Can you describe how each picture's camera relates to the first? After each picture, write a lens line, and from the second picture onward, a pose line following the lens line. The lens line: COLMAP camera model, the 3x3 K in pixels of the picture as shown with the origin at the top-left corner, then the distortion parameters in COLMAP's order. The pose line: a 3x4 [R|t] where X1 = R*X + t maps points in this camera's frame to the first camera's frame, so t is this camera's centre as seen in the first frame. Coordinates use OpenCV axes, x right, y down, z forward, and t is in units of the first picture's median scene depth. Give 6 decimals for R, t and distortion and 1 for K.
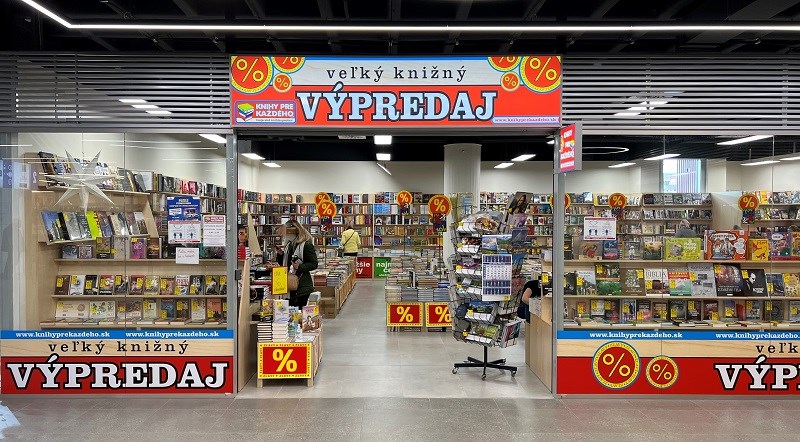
lens RADIAL K [[587.7, 0, 351.5], [0, 587.7, 235.1], [0, 0, 1]] dist [0.061129, -0.047108]
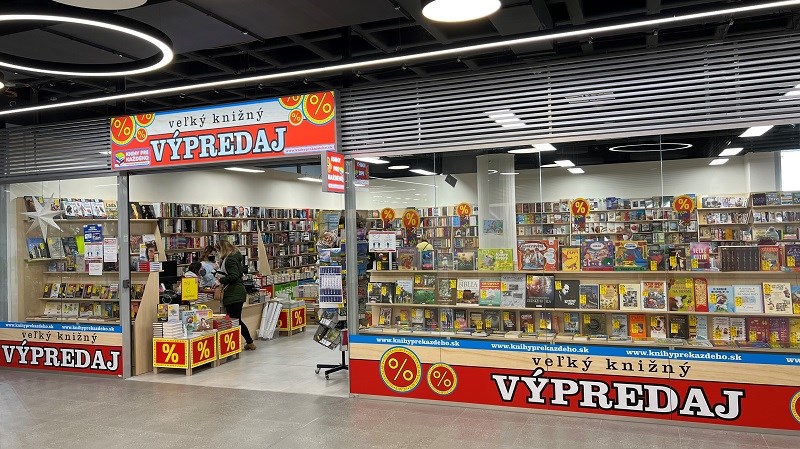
lens RADIAL K [[598.0, 0, 399.6], [0, 598.0, 221.8], [0, 0, 1]] dist [0.060681, -0.031705]
pose [[0.925765, -0.033034, -0.376653, 0.852292], [0.018038, 0.998900, -0.043272, 0.000282], [0.377668, 0.033266, 0.925343, -0.005248]]
